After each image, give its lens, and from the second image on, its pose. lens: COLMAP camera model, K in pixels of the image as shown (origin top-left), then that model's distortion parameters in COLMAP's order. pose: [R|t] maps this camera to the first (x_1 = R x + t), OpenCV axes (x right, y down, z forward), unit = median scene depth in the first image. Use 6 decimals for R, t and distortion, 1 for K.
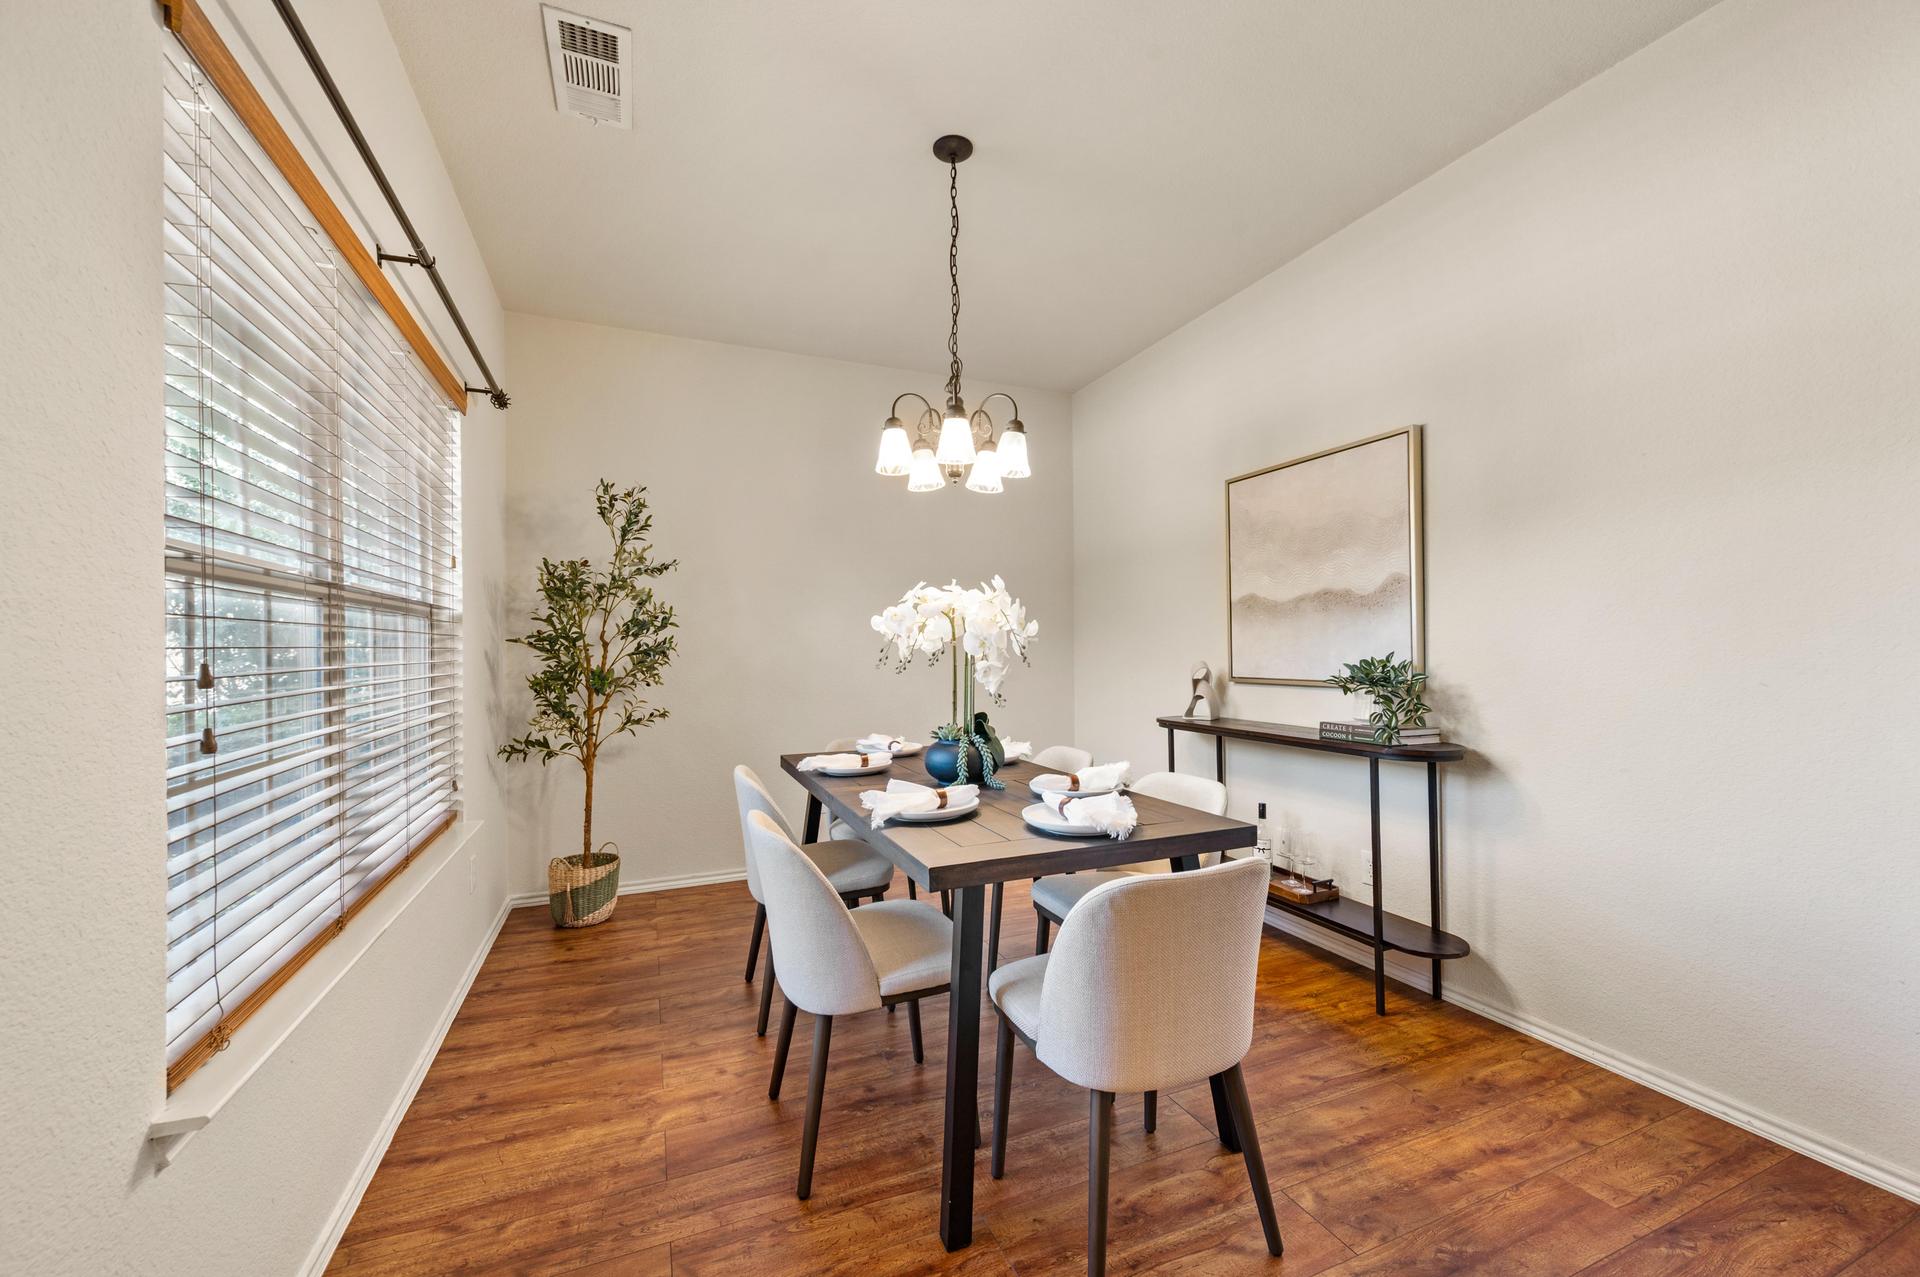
lens RADIAL K [[773.0, 0, 967.7], [0, 773.0, 653.7], [0, 0, 1]] dist [-0.001385, -0.000010]
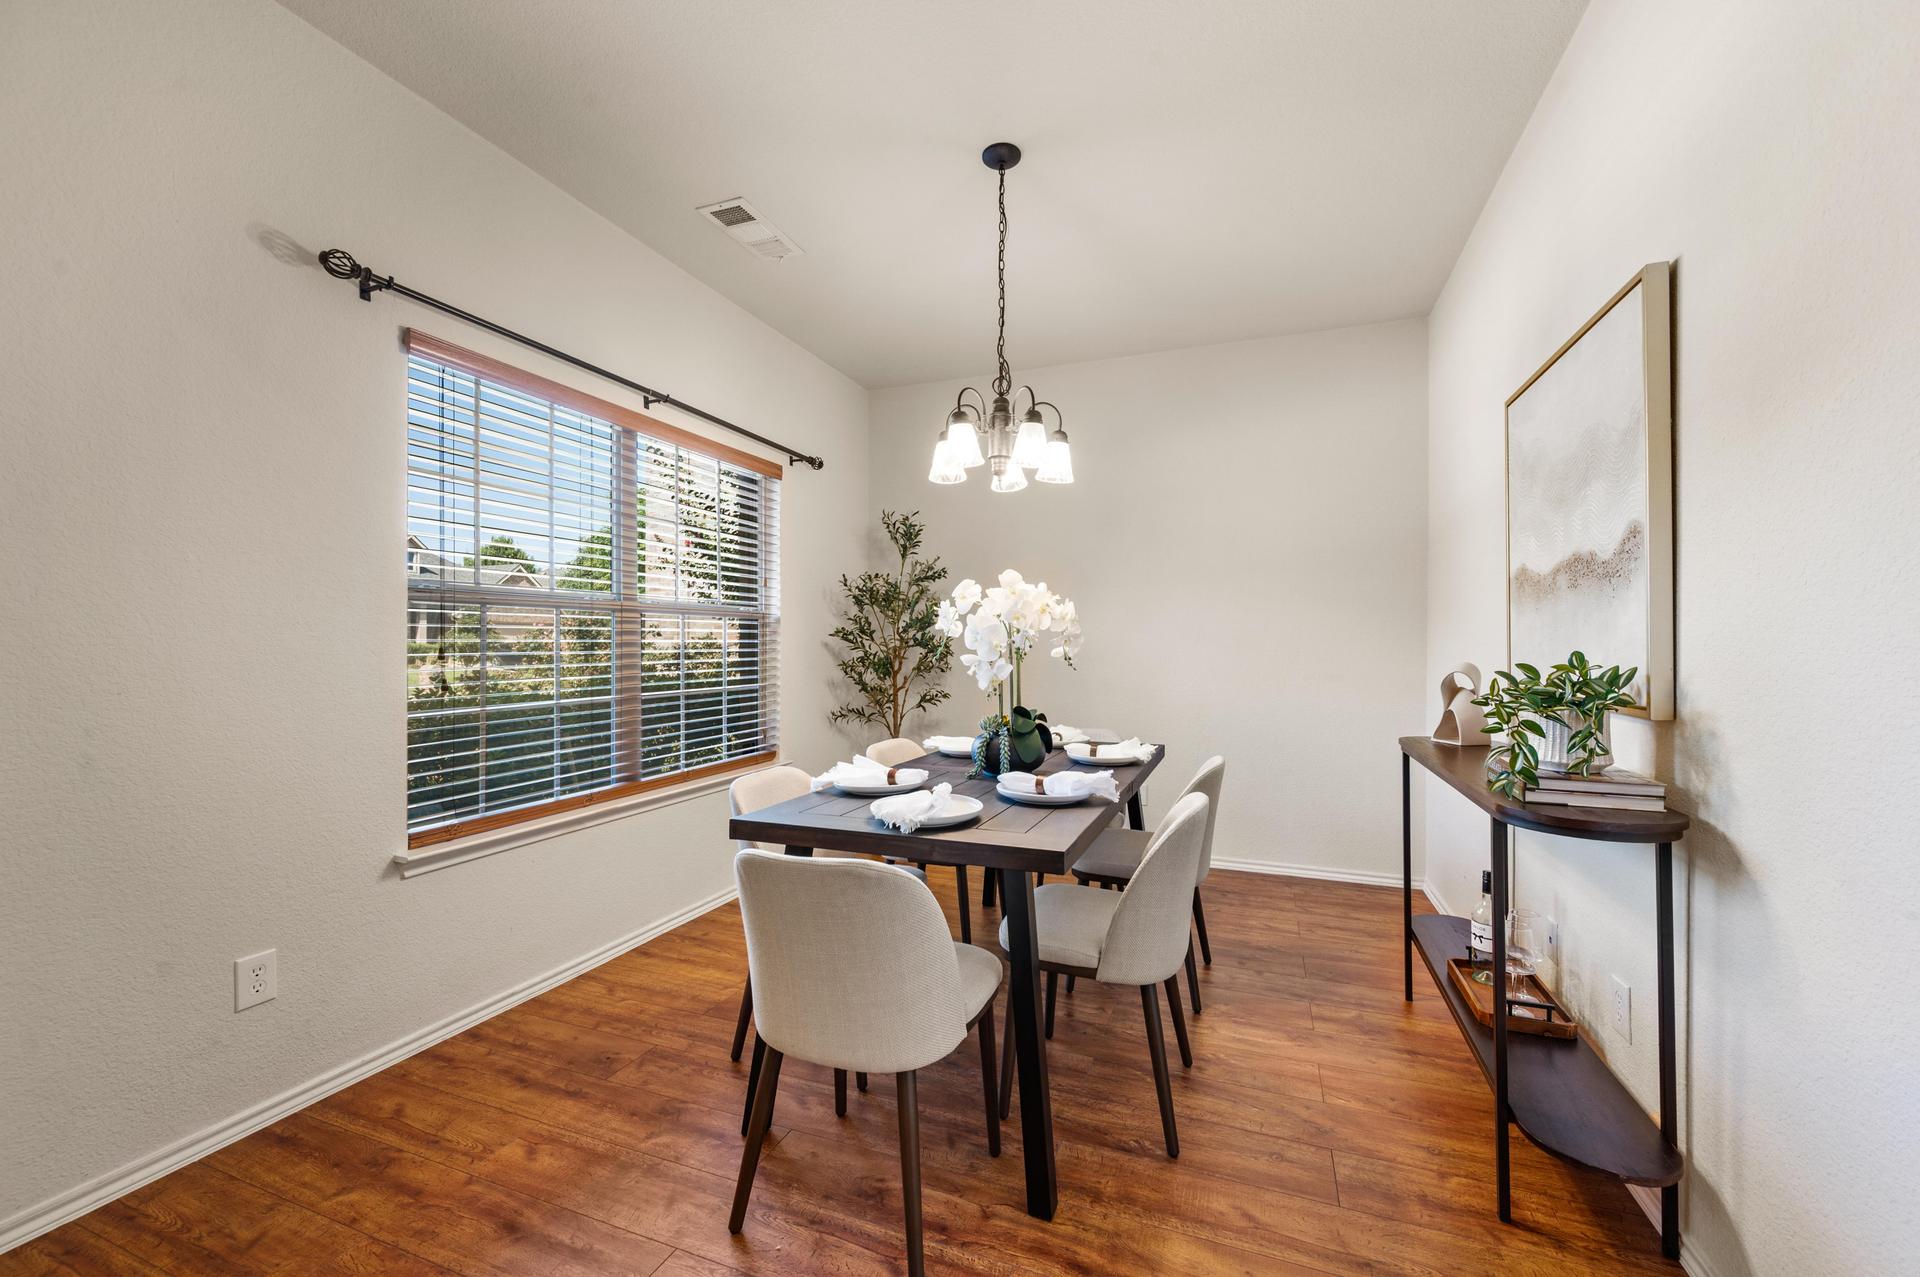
lens RADIAL K [[760.8, 0, 956.1], [0, 760.8, 650.8], [0, 0, 1]] dist [-0.001001, -0.000300]
pose [[0.708818, 0.012587, -0.705279, 0.648115], [-0.006396, 0.999914, 0.011417, -0.007653], [0.705363, -0.003581, 0.708838, 0.234535]]
